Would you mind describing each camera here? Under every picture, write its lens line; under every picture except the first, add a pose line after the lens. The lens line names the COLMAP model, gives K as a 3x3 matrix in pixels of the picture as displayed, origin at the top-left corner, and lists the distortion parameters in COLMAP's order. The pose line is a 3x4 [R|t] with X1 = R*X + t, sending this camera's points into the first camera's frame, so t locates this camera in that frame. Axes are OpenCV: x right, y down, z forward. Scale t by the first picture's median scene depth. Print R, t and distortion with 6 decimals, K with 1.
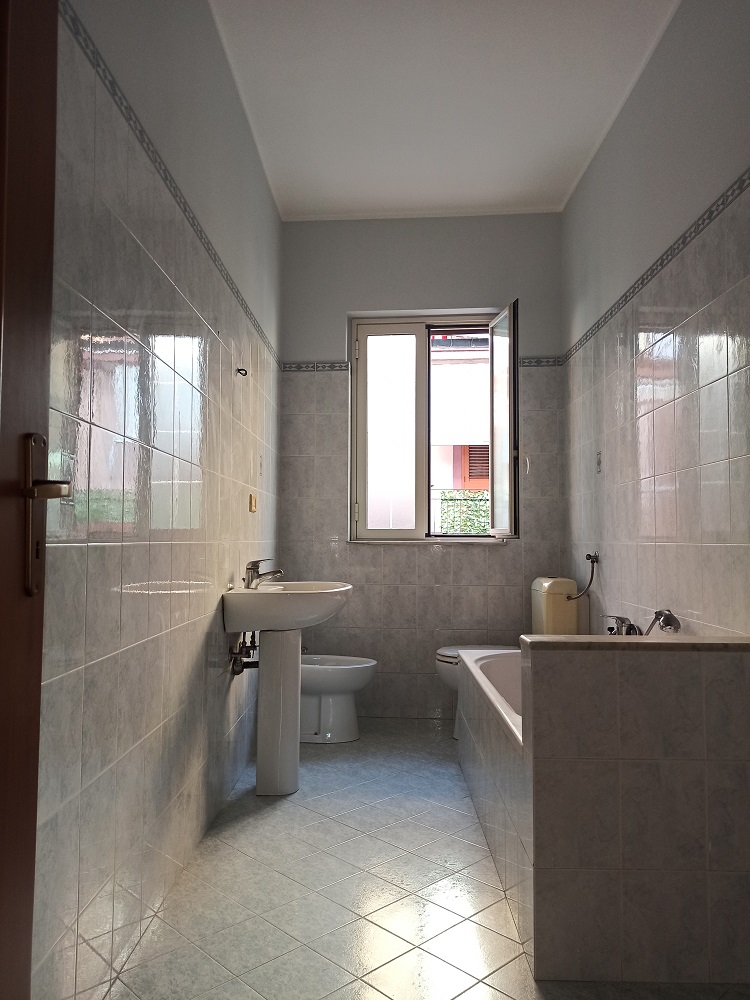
lens RADIAL K [[736.9, 0, 366.7], [0, 736.9, 502.4], [0, 0, 1]] dist [0.043374, -0.035036]
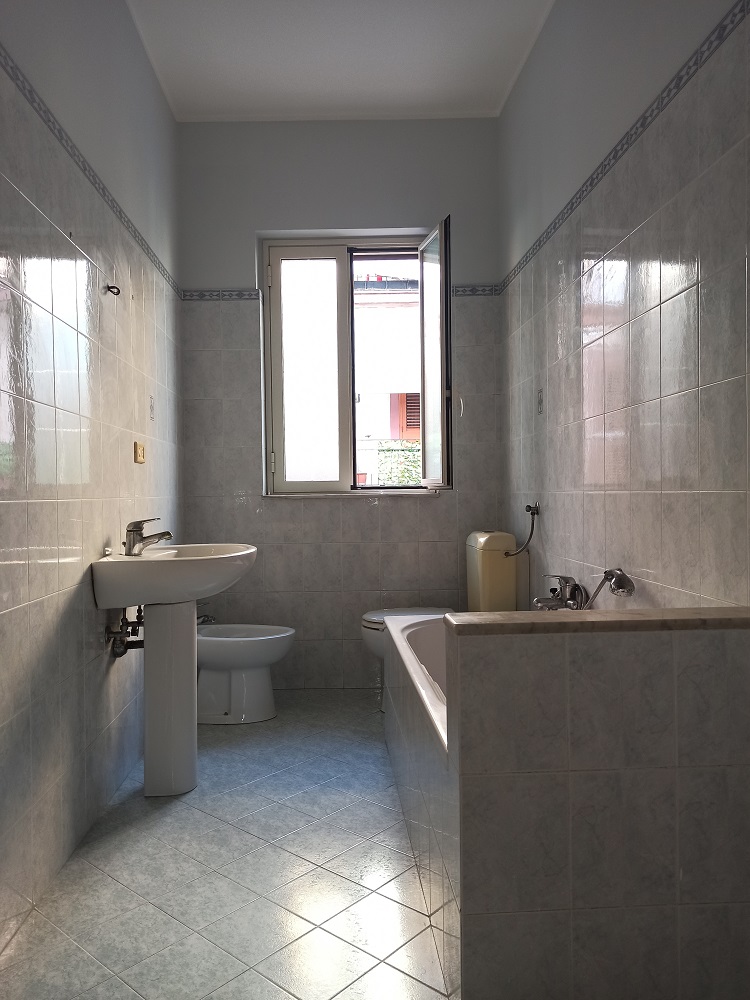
lens RADIAL K [[736.9, 0, 366.7], [0, 736.9, 502.4], [0, 0, 1]] dist [0.043374, -0.035036]
pose [[0.996812, -0.018108, 0.077698, 0.040331], [0.013105, 0.997837, 0.064420, 0.007343], [-0.078697, -0.063196, 0.994893, 0.143512]]
